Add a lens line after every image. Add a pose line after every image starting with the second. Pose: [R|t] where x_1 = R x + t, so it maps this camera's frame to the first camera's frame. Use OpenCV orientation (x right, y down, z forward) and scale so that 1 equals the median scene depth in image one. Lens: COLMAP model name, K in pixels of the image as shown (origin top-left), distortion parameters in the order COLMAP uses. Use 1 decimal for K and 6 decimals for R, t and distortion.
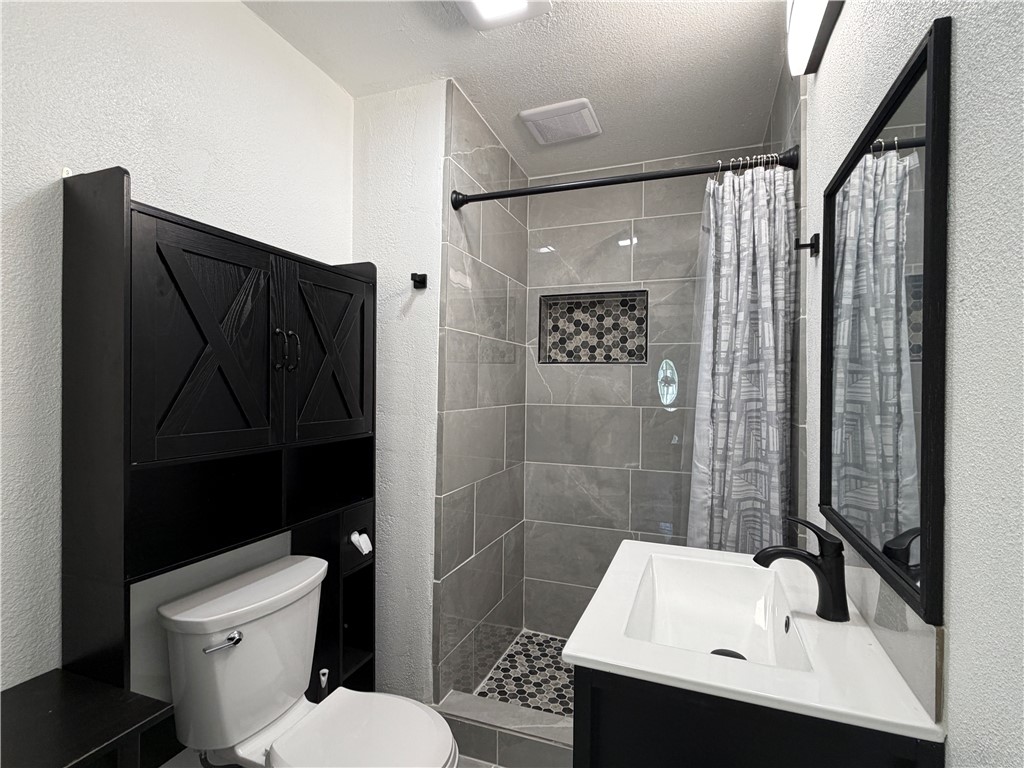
lens RADIAL K [[503.4, 0, 508.5], [0, 503.4, 385.0], [0, 0, 1]] dist [0.000302, 0.004173]
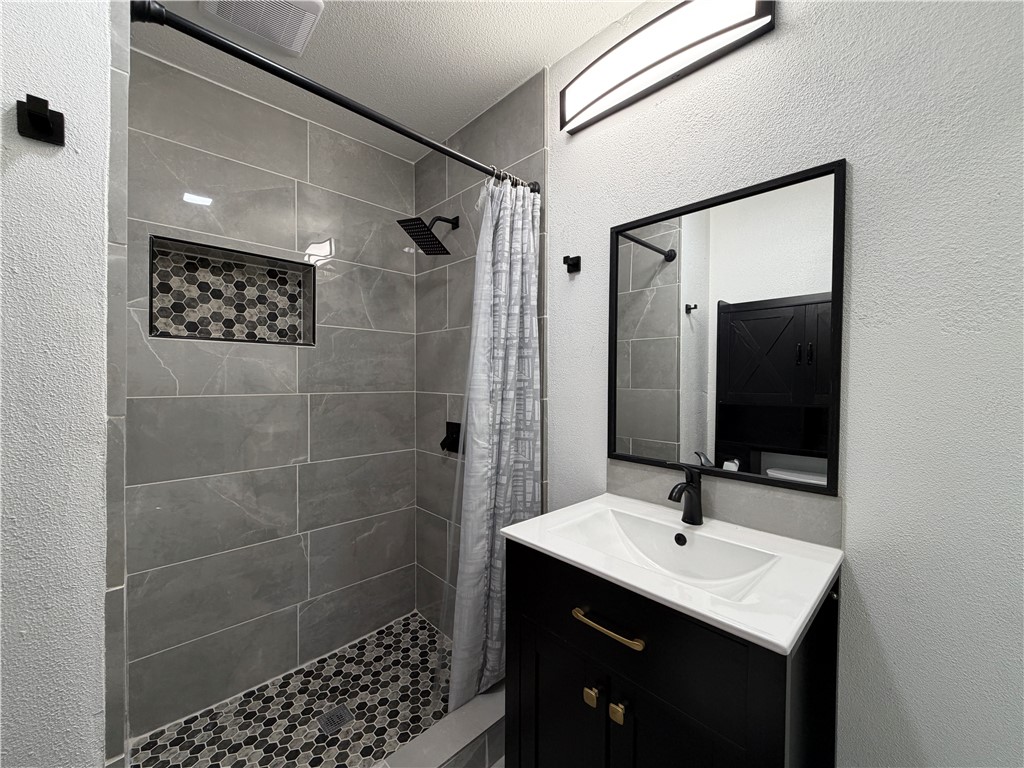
lens RADIAL K [[409.5, 0, 510.0], [0, 409.5, 385.0], [0, 0, 1]] dist [0.000750, -0.000247]
pose [[0.431113, -0.023499, 0.901992, -0.234332], [0.000640, 0.999669, 0.025738, 0.008842], [-0.902298, -0.010518, 0.430985, 0.341581]]
